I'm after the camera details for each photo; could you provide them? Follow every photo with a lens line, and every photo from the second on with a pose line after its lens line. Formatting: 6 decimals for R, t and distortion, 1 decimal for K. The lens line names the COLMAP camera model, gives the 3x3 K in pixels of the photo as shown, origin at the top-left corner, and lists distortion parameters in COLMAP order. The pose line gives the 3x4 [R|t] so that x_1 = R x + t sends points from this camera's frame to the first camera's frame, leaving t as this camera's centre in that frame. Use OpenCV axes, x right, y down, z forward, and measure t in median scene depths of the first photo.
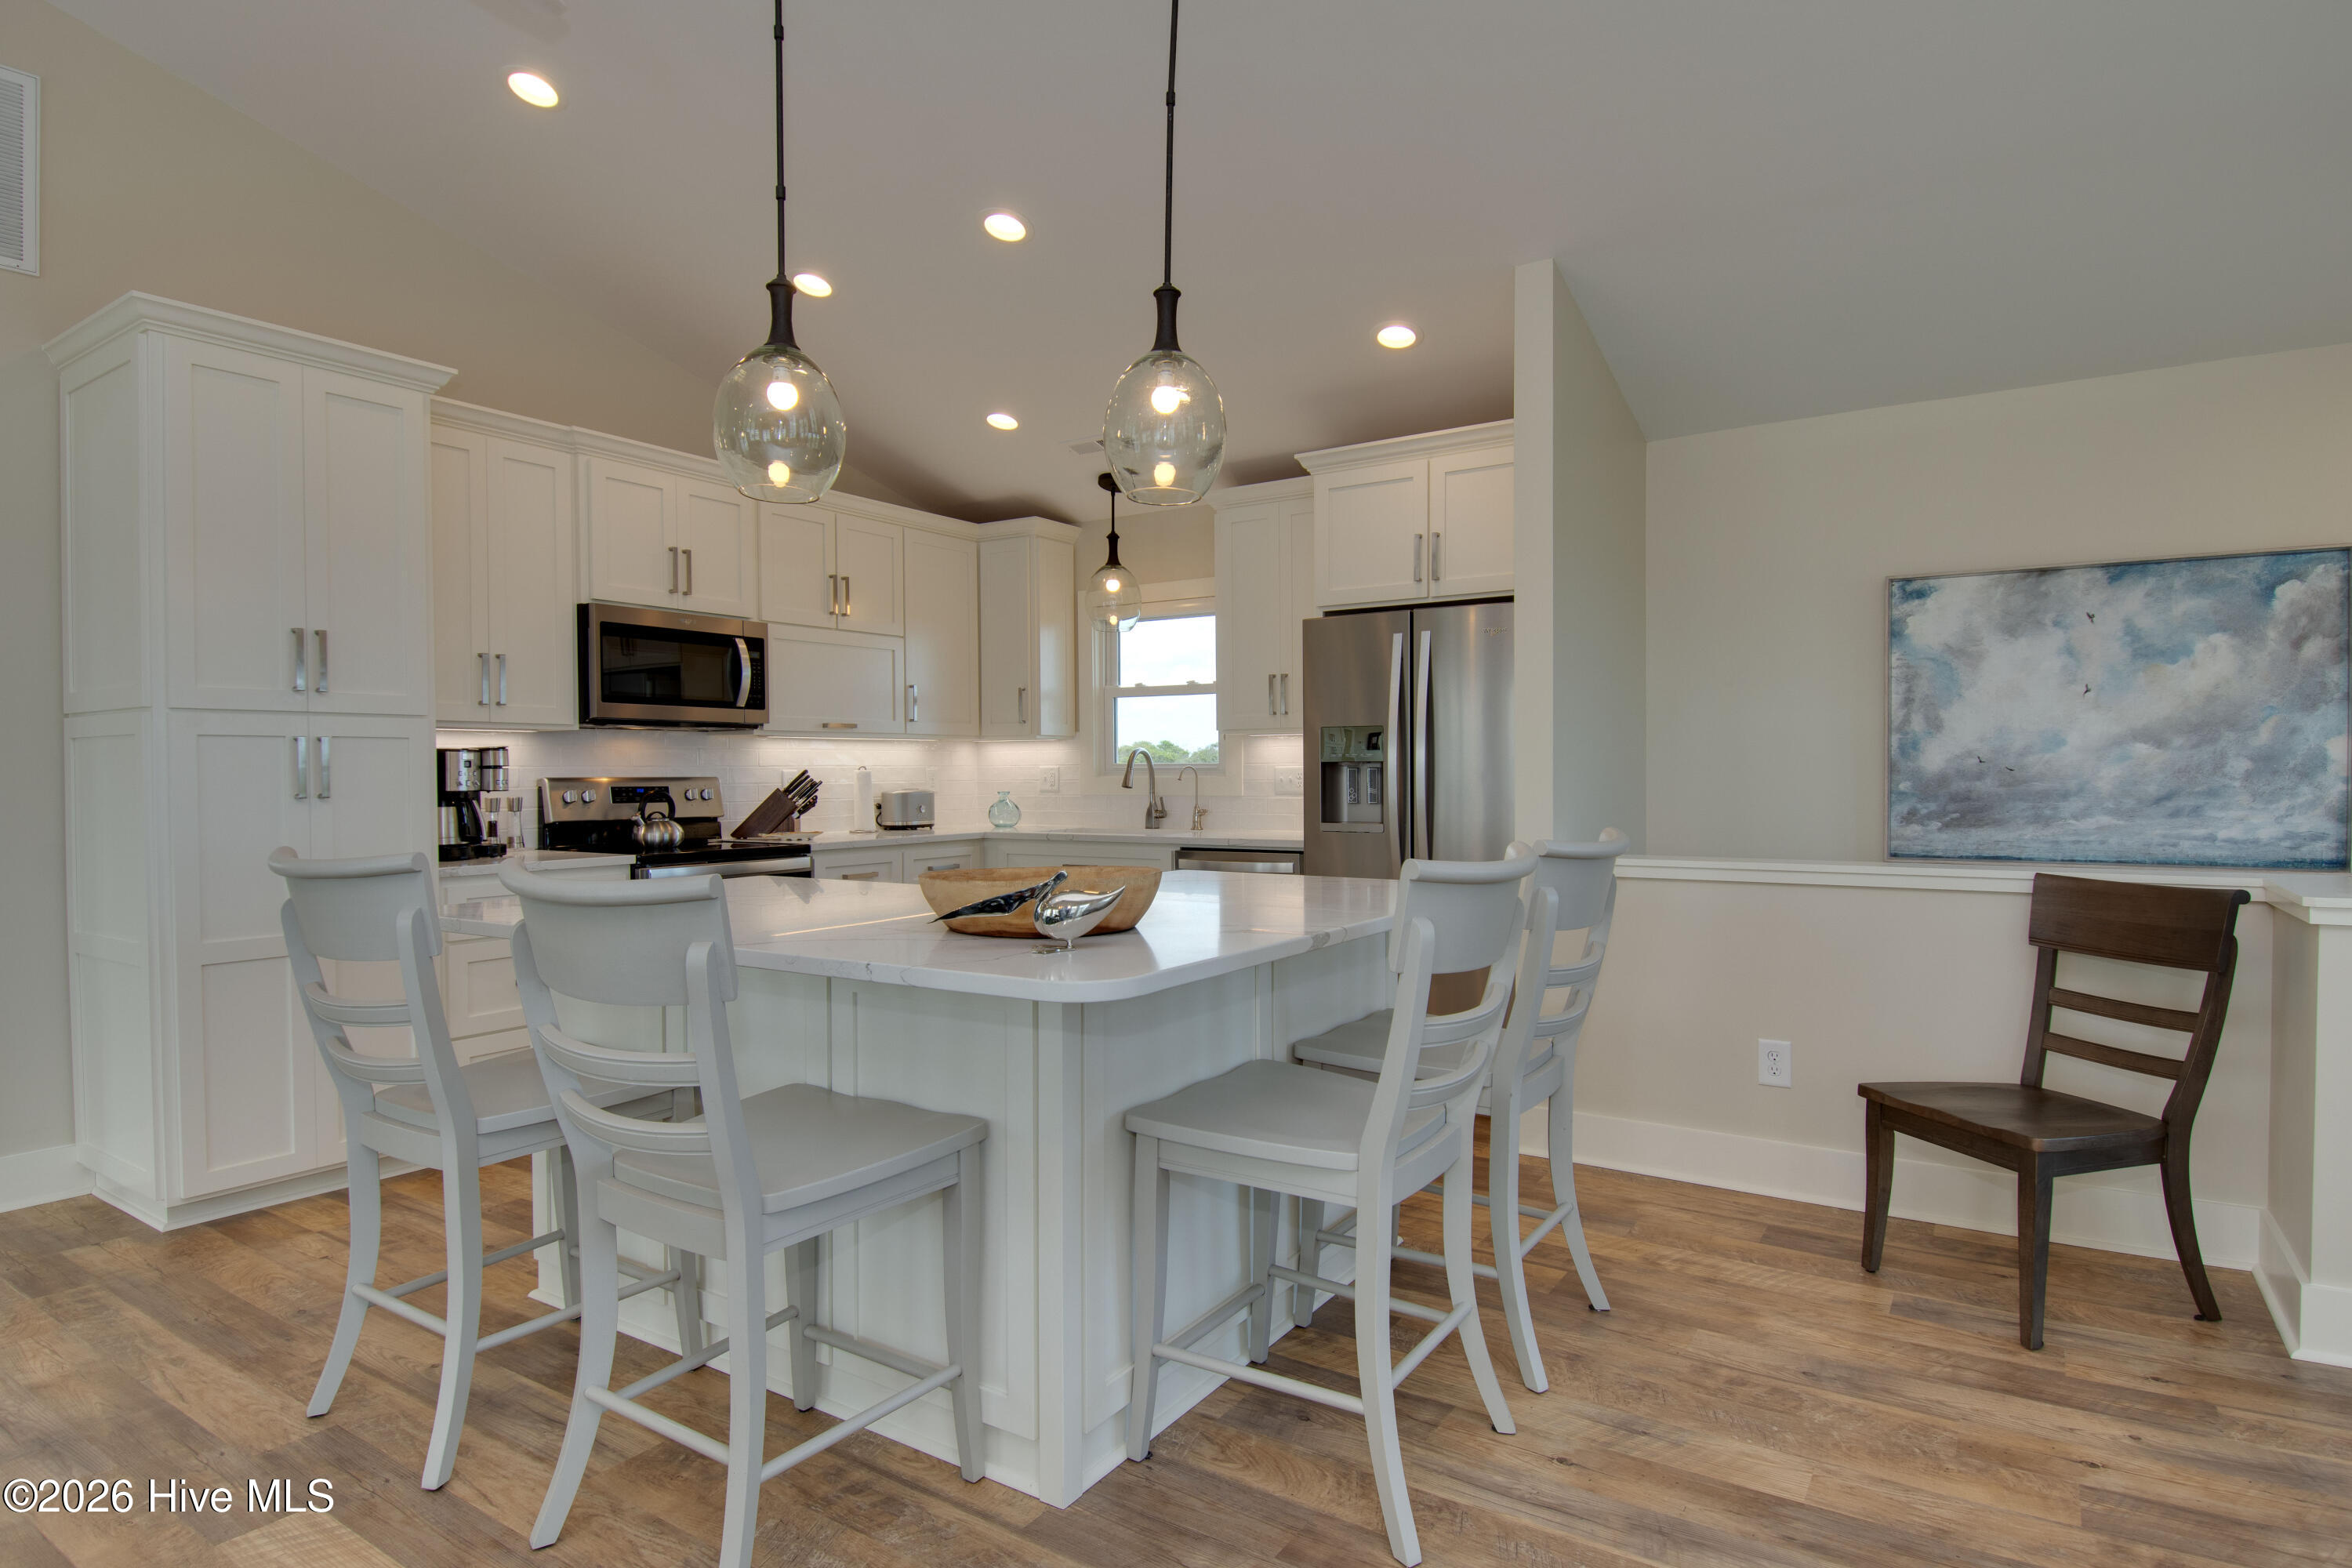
lens RADIAL K [[1245.2, 0, 1211.4], [0, 1245.2, 806.1], [0, 0, 1]] dist [0.031859, -0.039485]
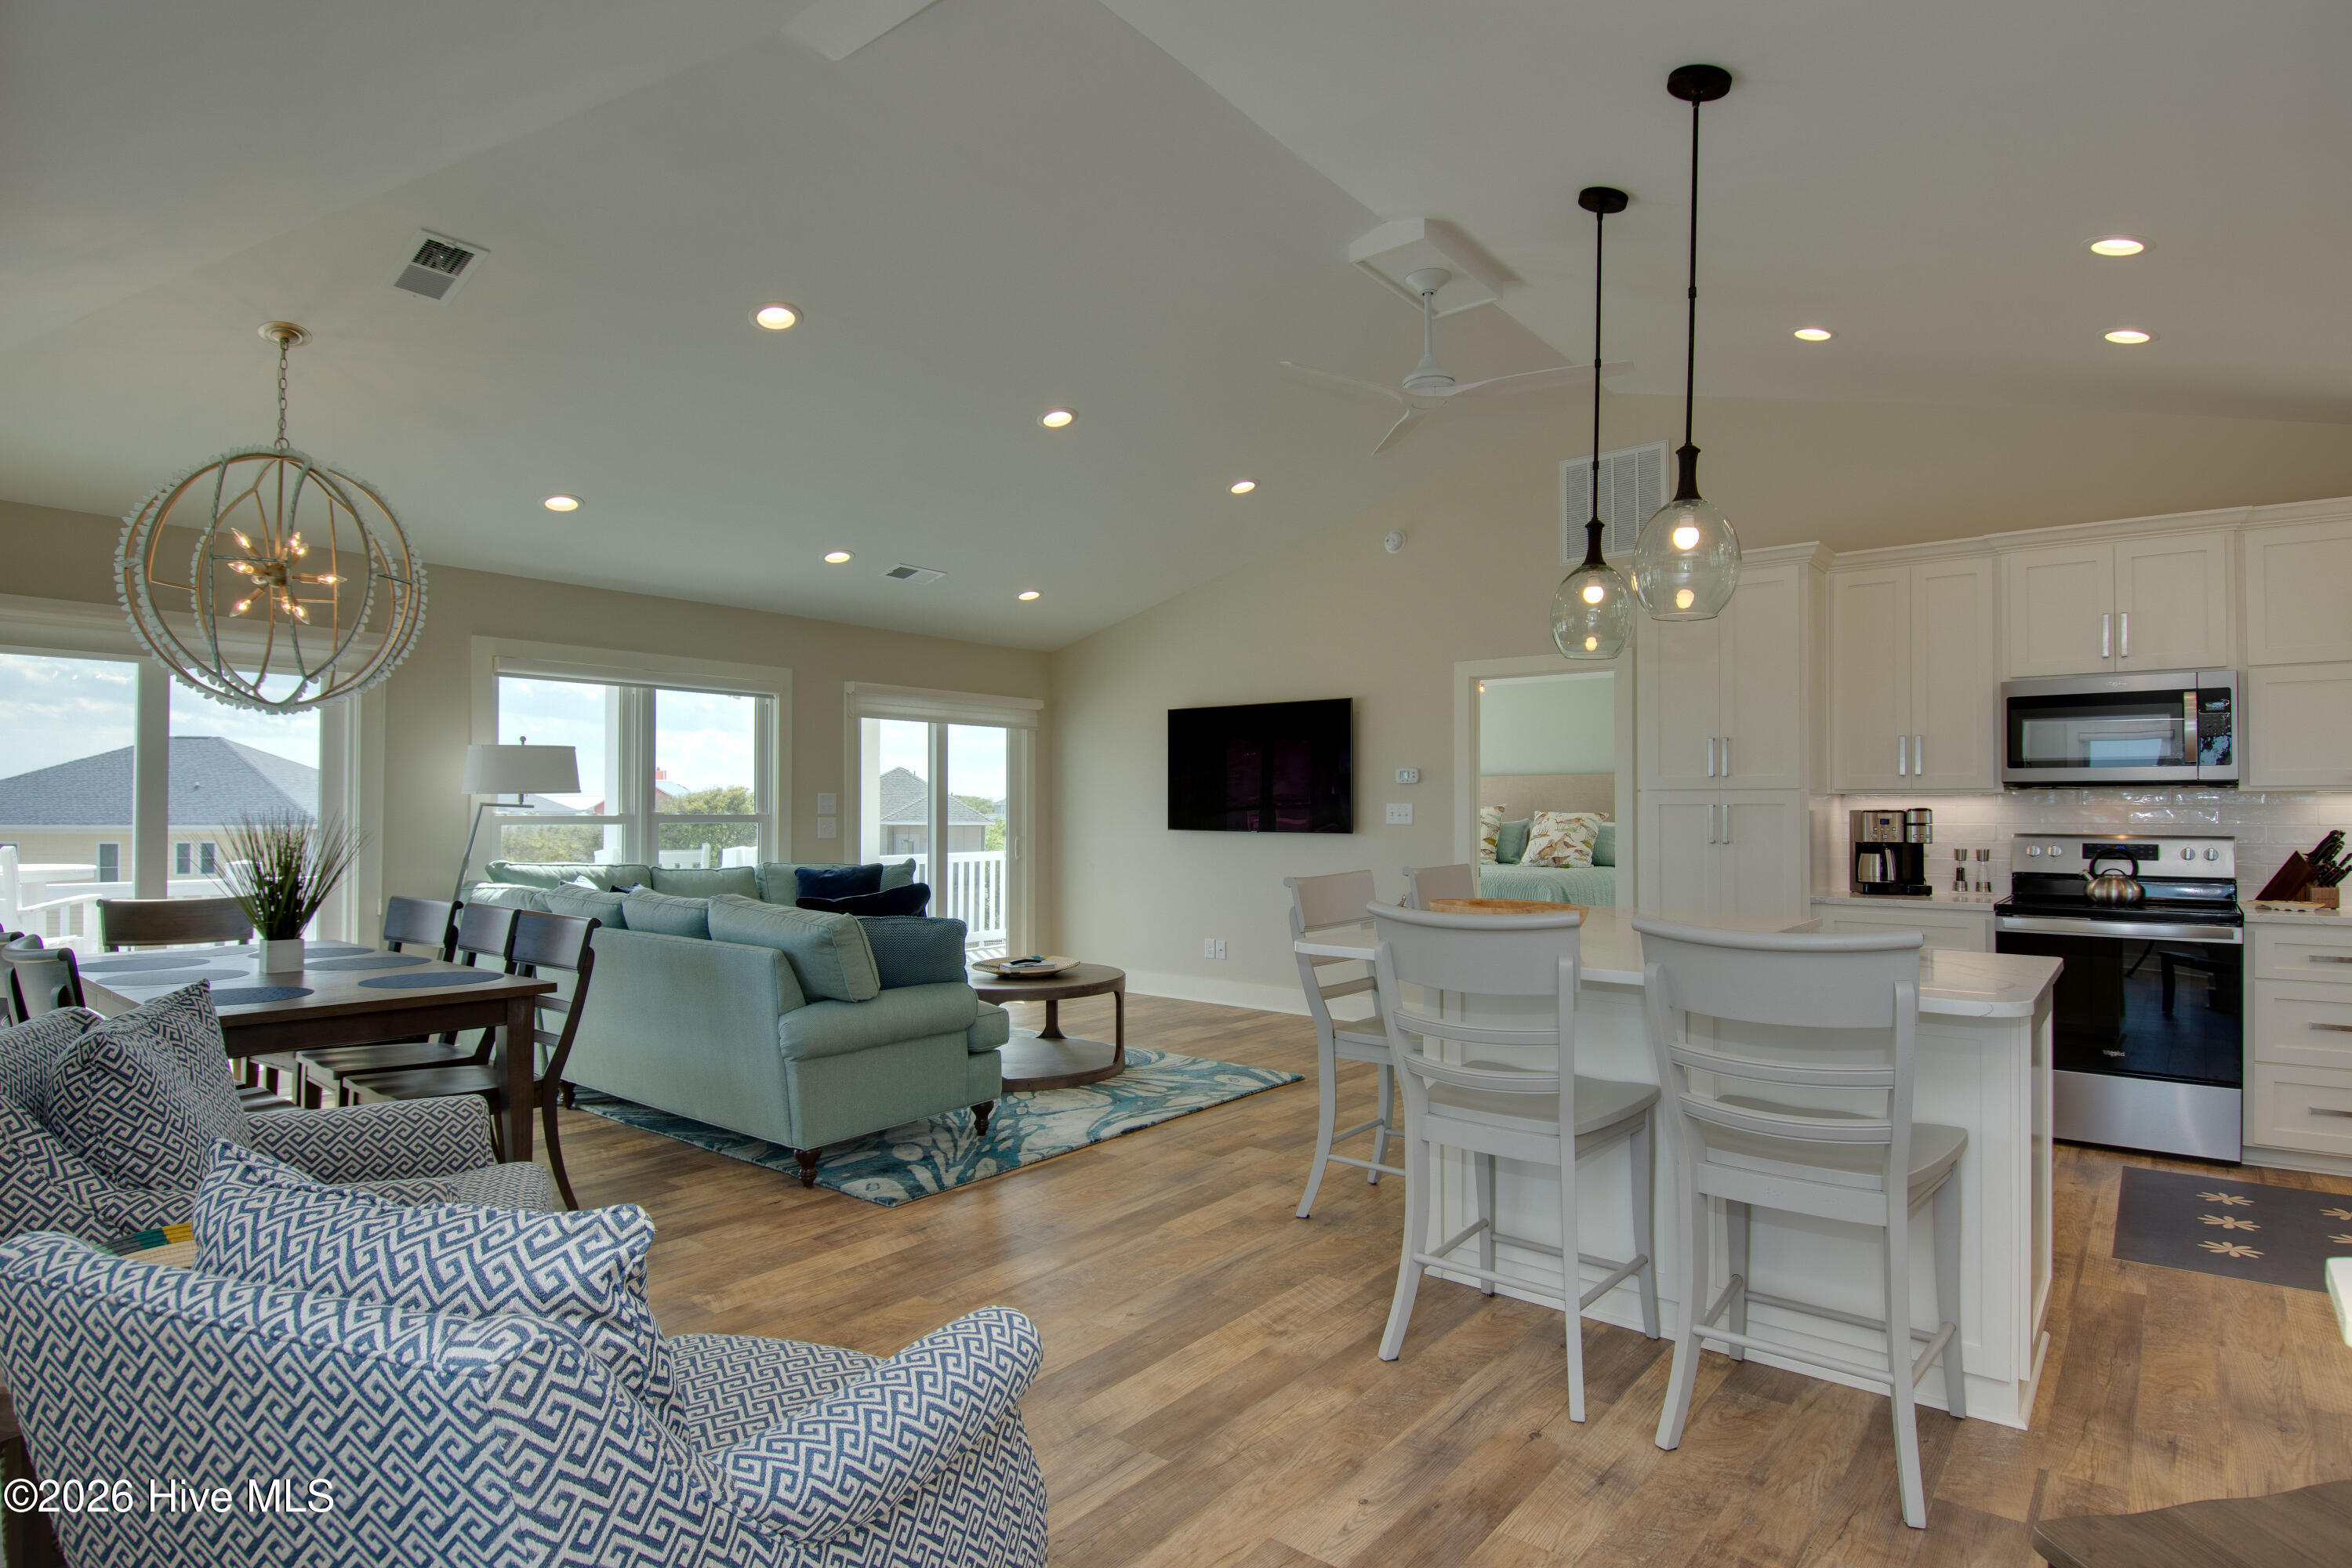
lens RADIAL K [[1245.2, 0, 1184.6], [0, 1245.2, 783.4], [0, 0, 1]] dist [0.031859, -0.039485]
pose [[-0.094011, -0.015296, -0.995454, 0.752491], [-0.031773, 0.999419, -0.012356, -0.032901], [0.995064, 0.030467, -0.094442, 0.383484]]
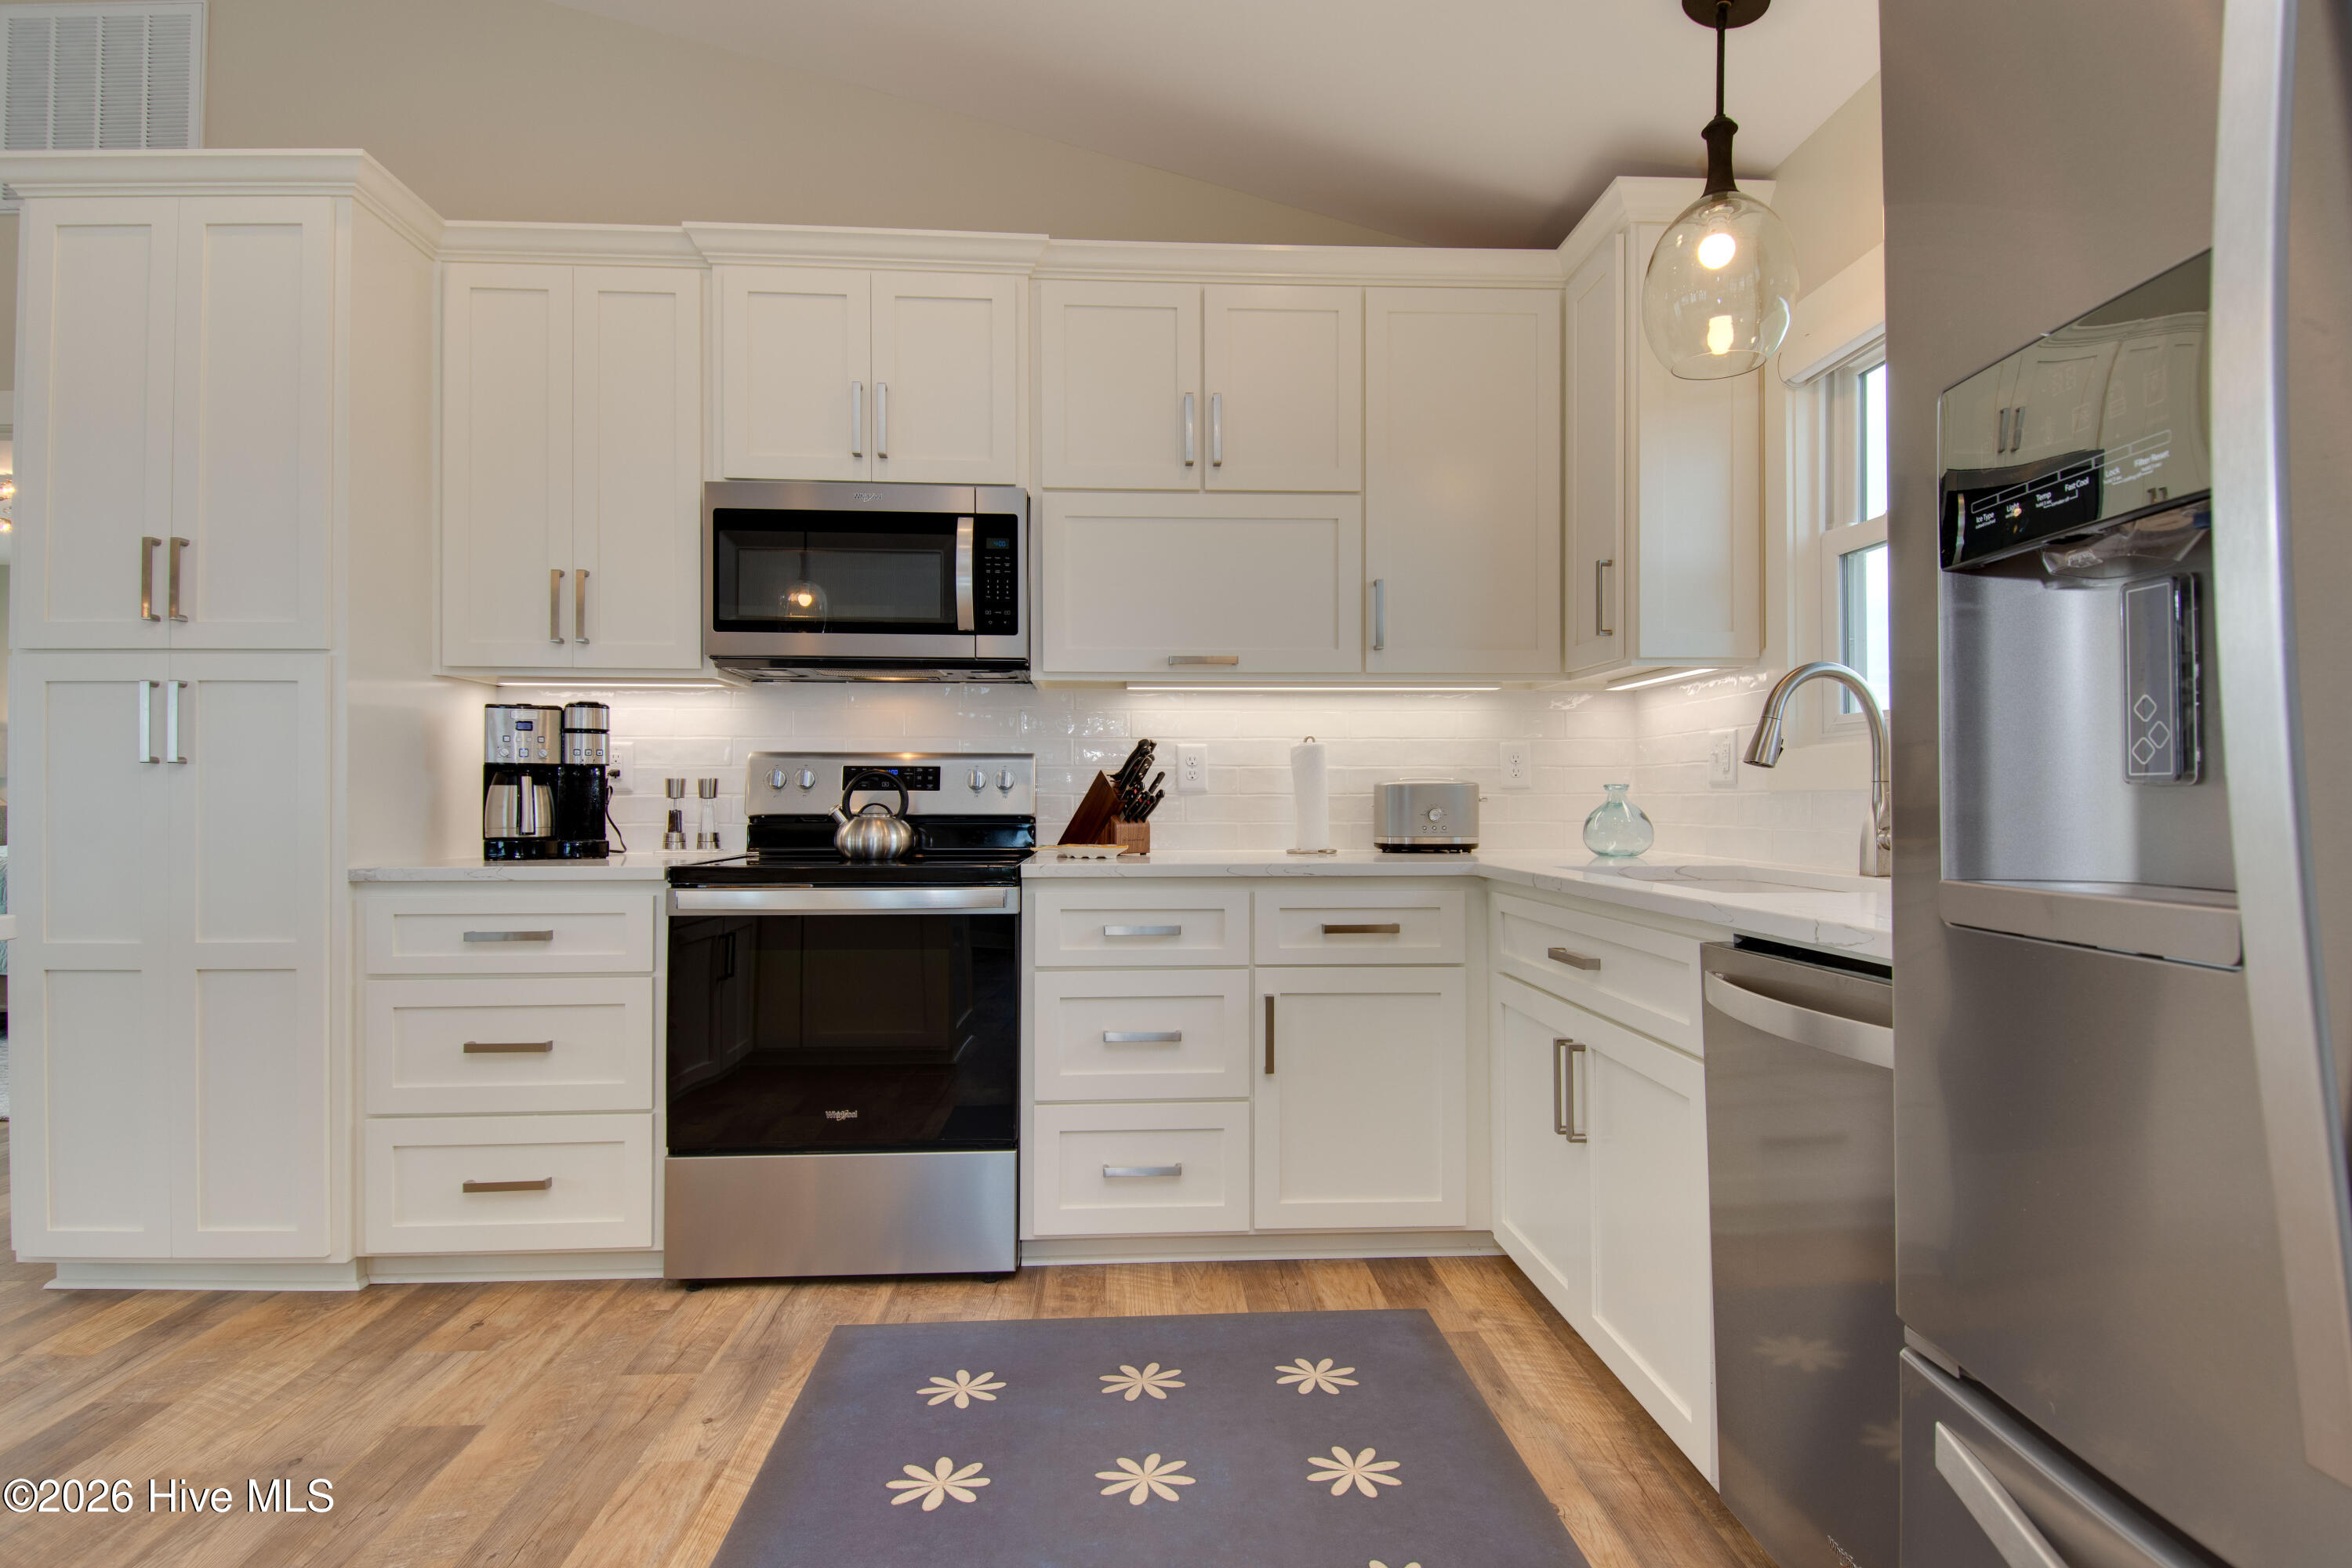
lens RADIAL K [[1245.2, 0, 1129.3], [0, 1245.2, 793.7], [0, 0, 1]] dist [0.031859, -0.039485]
pose [[0.578418, 0.004265, -0.815730, 0.184600], [-0.026988, 0.999539, -0.013911, 0.005810], [0.815294, 0.030061, 0.578266, 0.841408]]
